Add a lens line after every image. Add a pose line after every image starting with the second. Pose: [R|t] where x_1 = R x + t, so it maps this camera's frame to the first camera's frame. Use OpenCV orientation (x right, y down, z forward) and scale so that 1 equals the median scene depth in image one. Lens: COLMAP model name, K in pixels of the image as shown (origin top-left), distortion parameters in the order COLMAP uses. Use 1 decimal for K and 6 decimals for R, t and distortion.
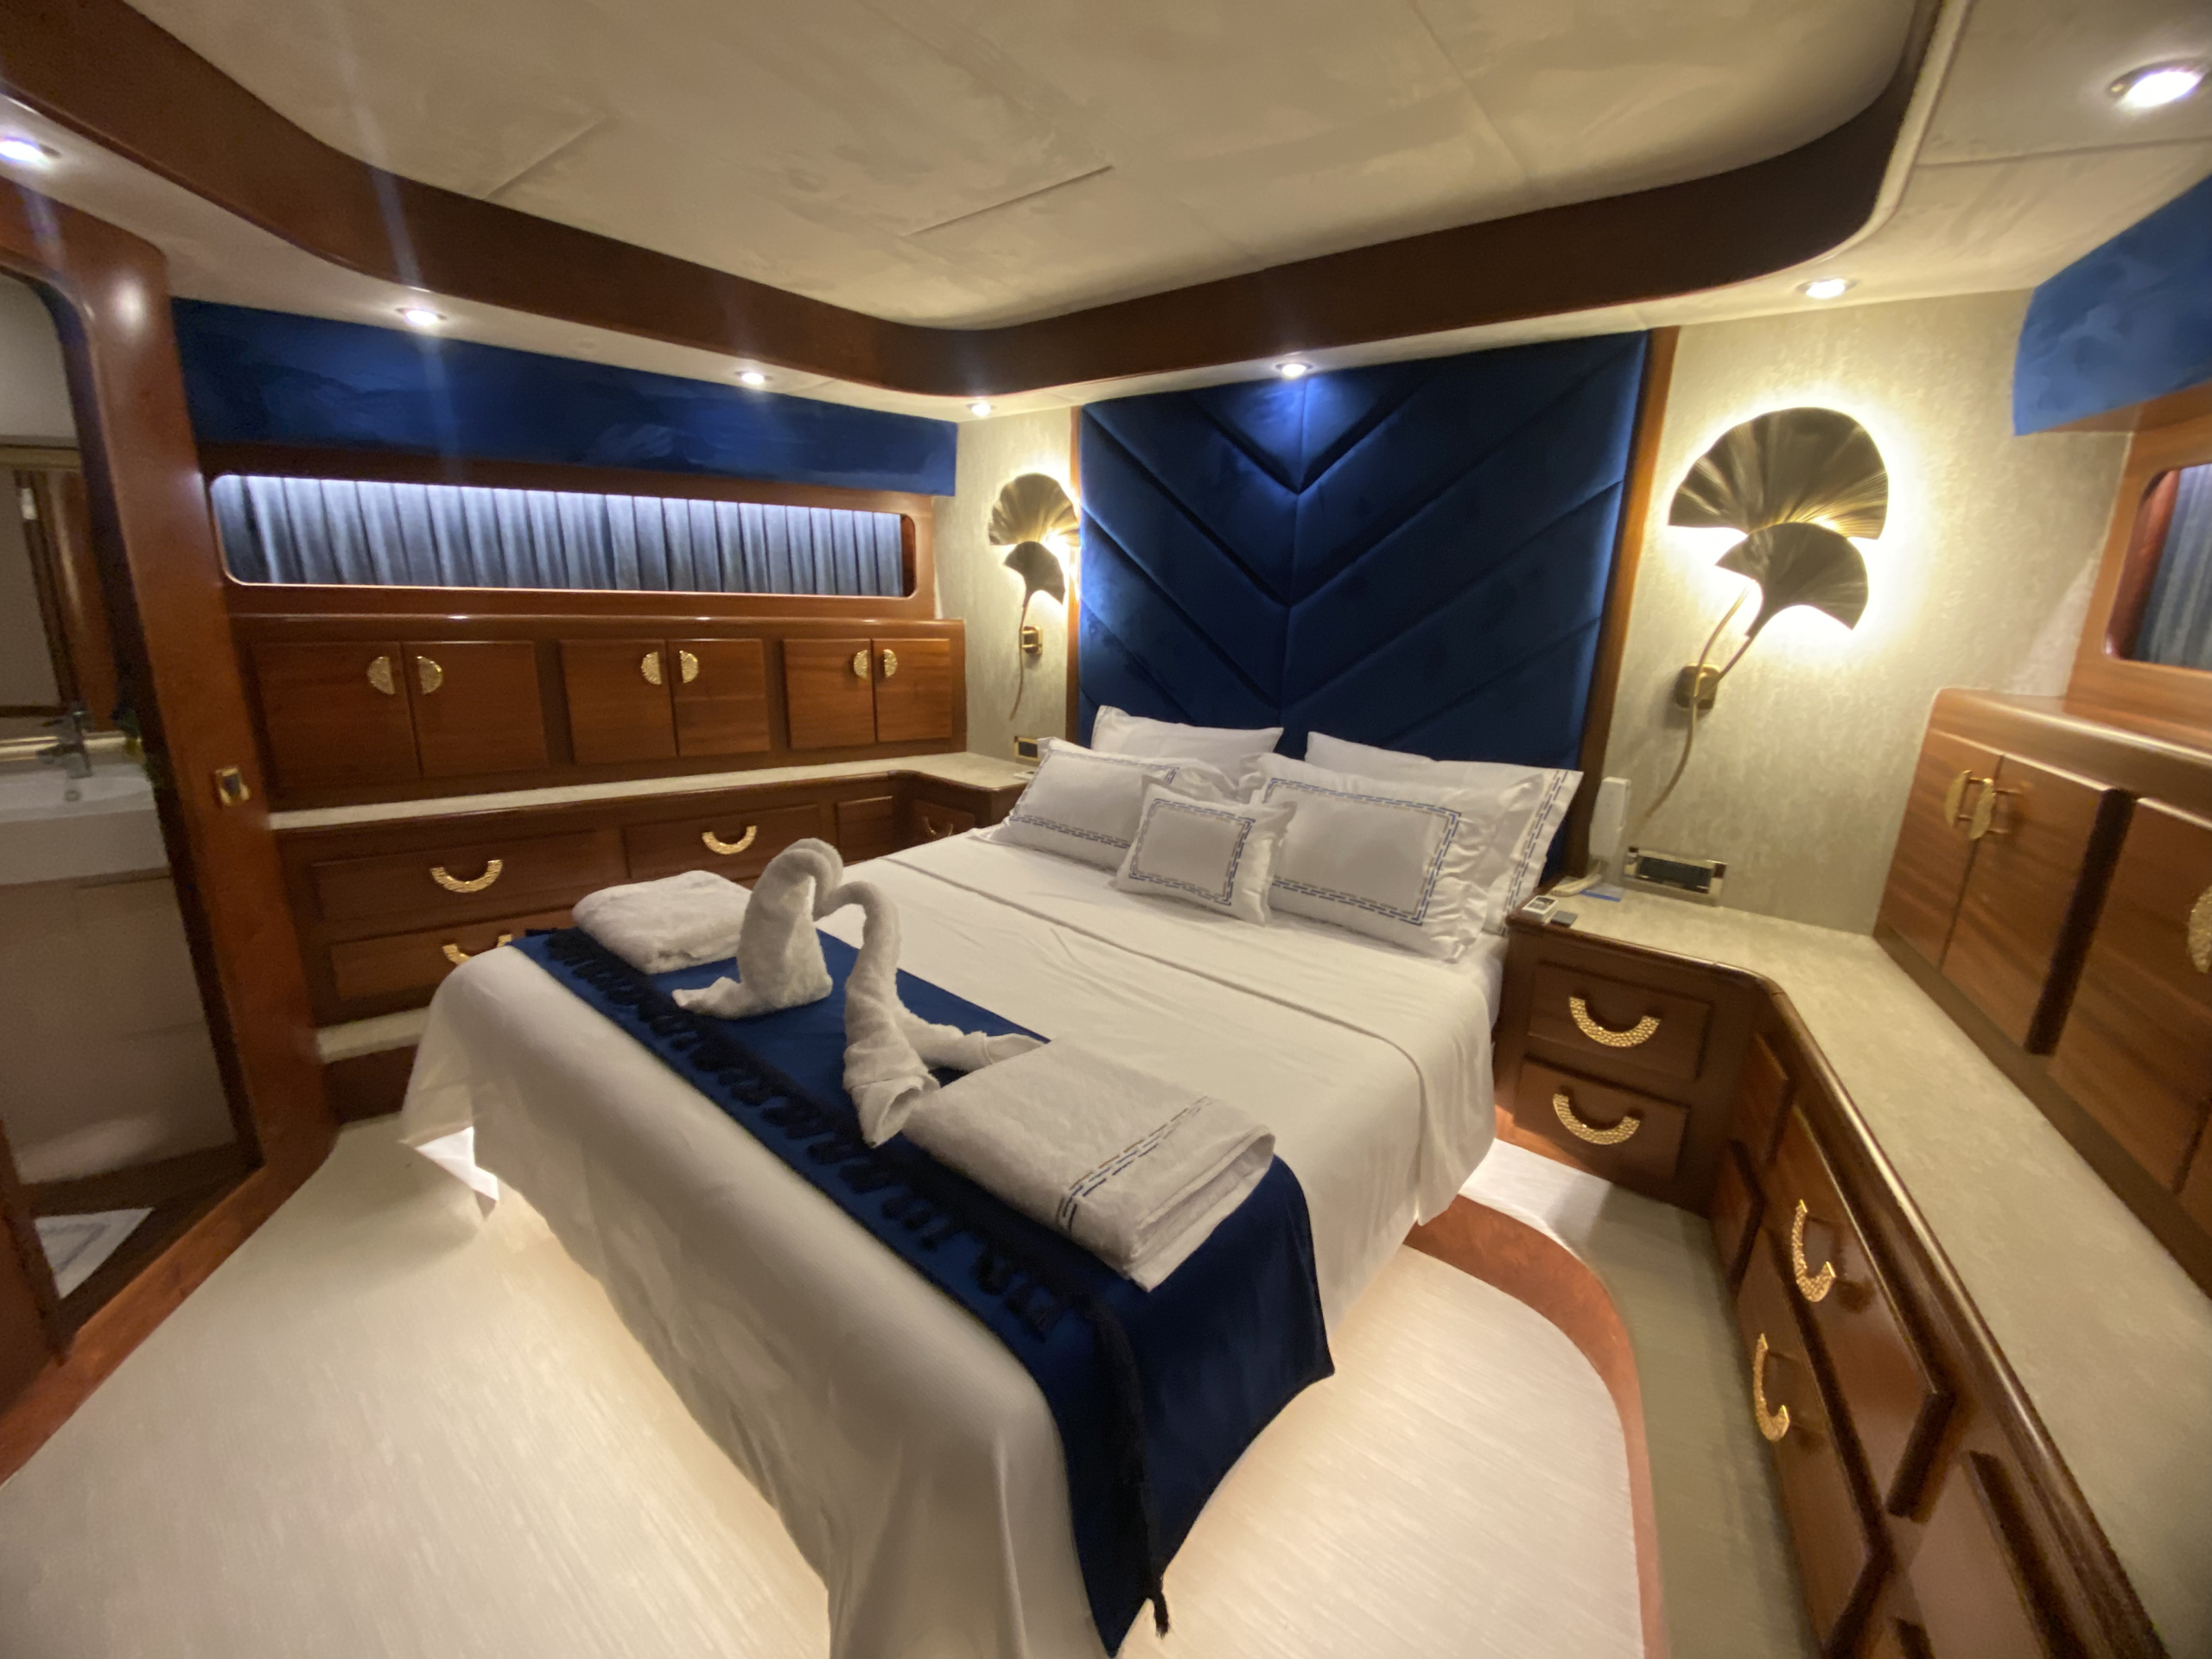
lens RADIAL K [[882.1, 0, 1103.0], [0, 882.1, 827.8], [0, 0, 1]] dist [0.010879, -0.015424]
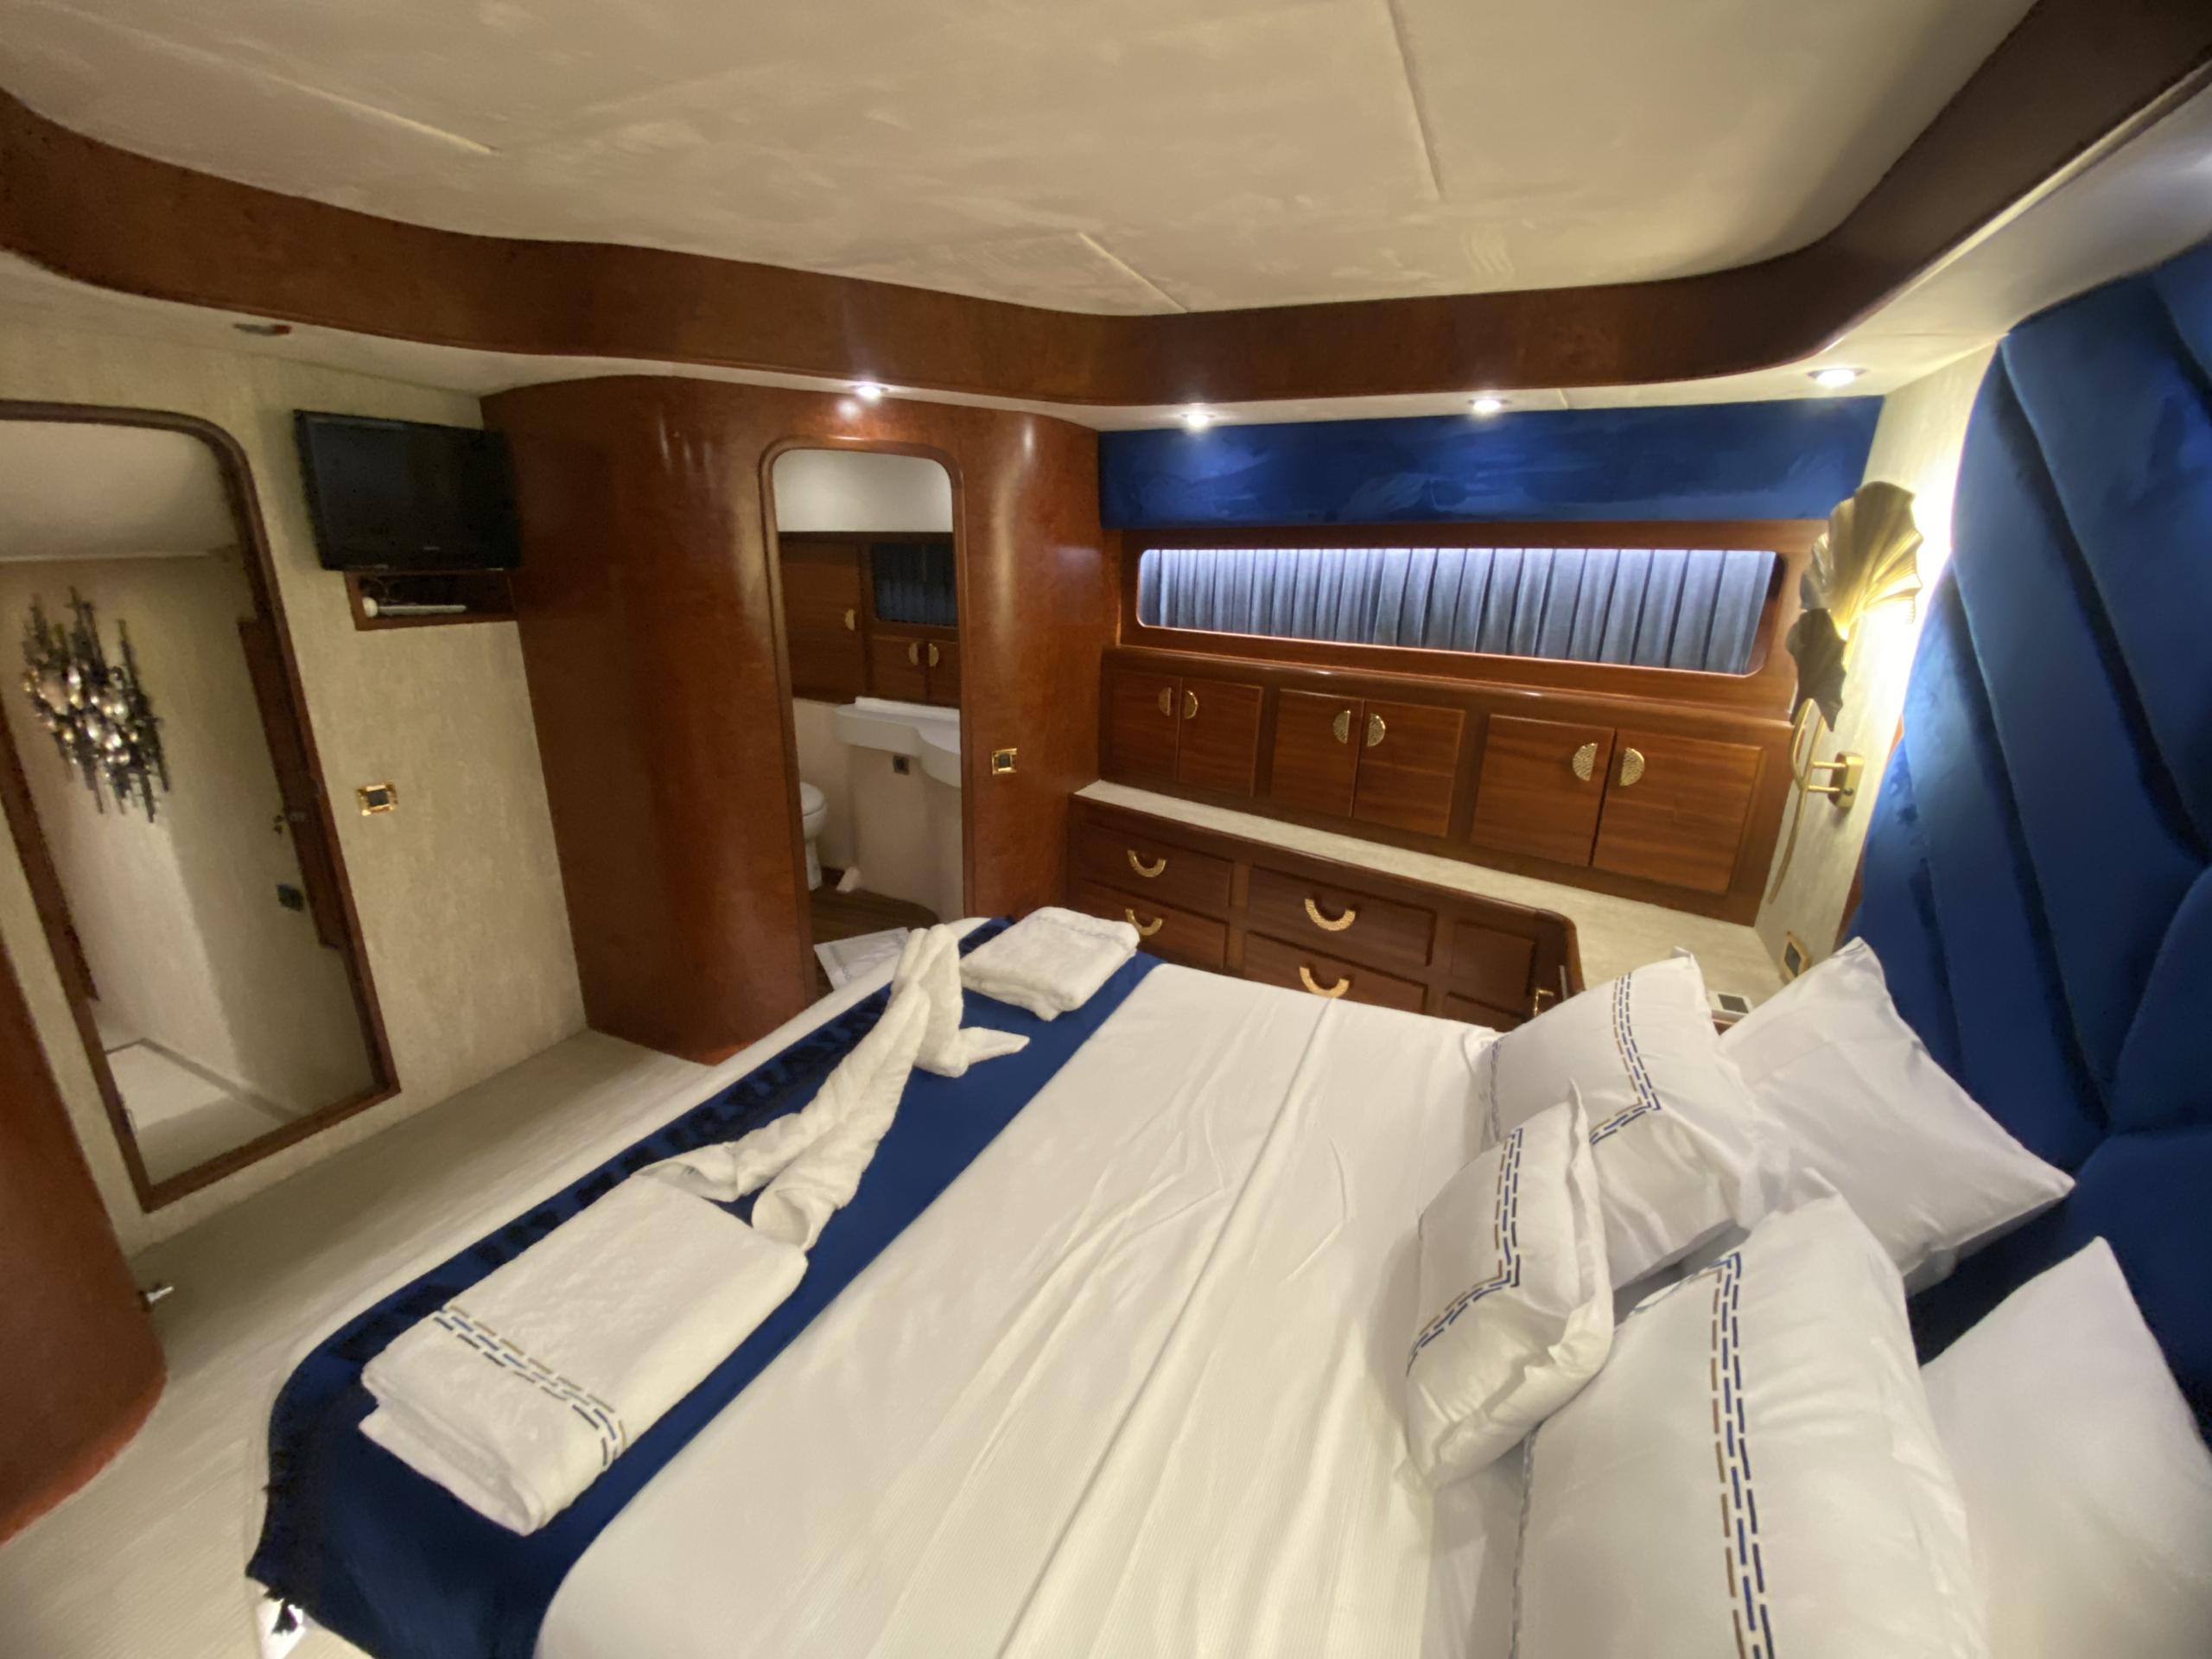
lens RADIAL K [[882.1, 0, 1110.7], [0, 882.1, 838.6], [0, 0, 1]] dist [0.010879, -0.015424]
pose [[0.254355, 0.274065, -0.927465, 0.404660], [-0.266116, 0.941819, 0.205325, -0.213138], [0.929777, 0.194588, 0.312490, 0.518163]]
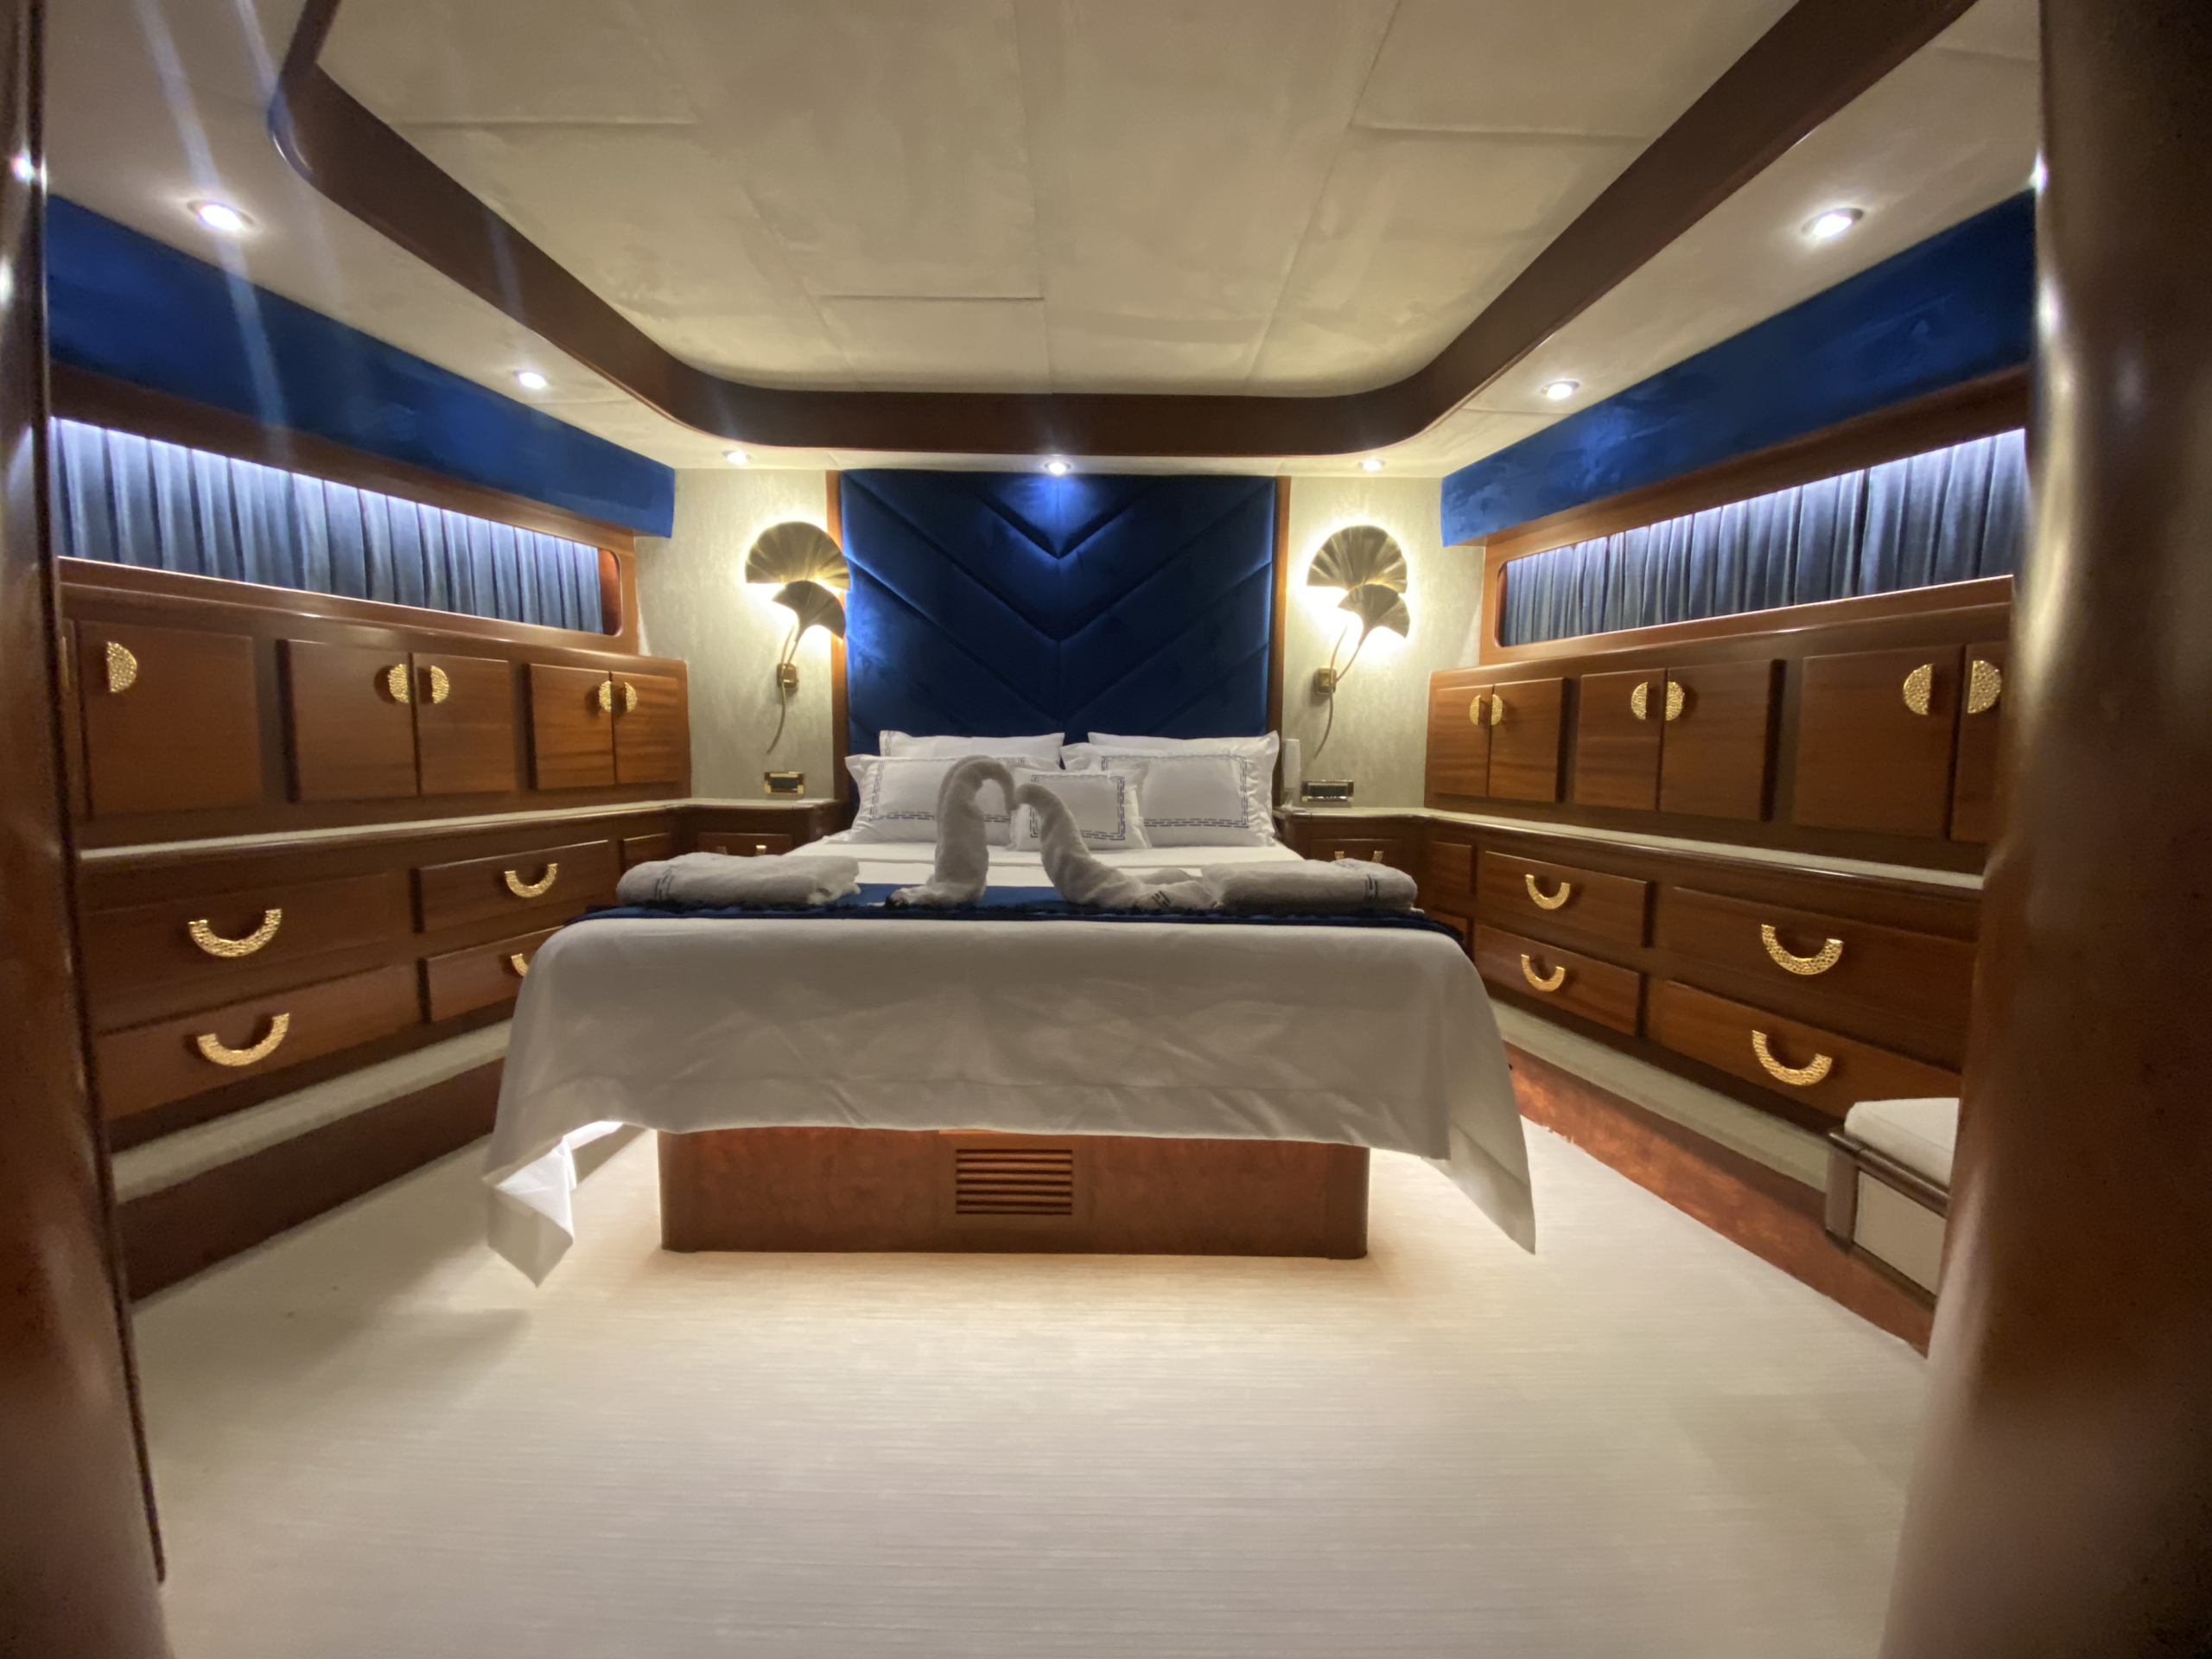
lens RADIAL K [[882.1, 0, 1106.0], [0, 882.1, 828.7], [0, 0, 1]] dist [0.010879, -0.015424]
pose [[0.767503, -0.083160, 0.635628, -0.585864], [0.174909, 0.981093, -0.082840, 0.145064], [-0.616722, 0.174757, 0.767538, -0.004499]]
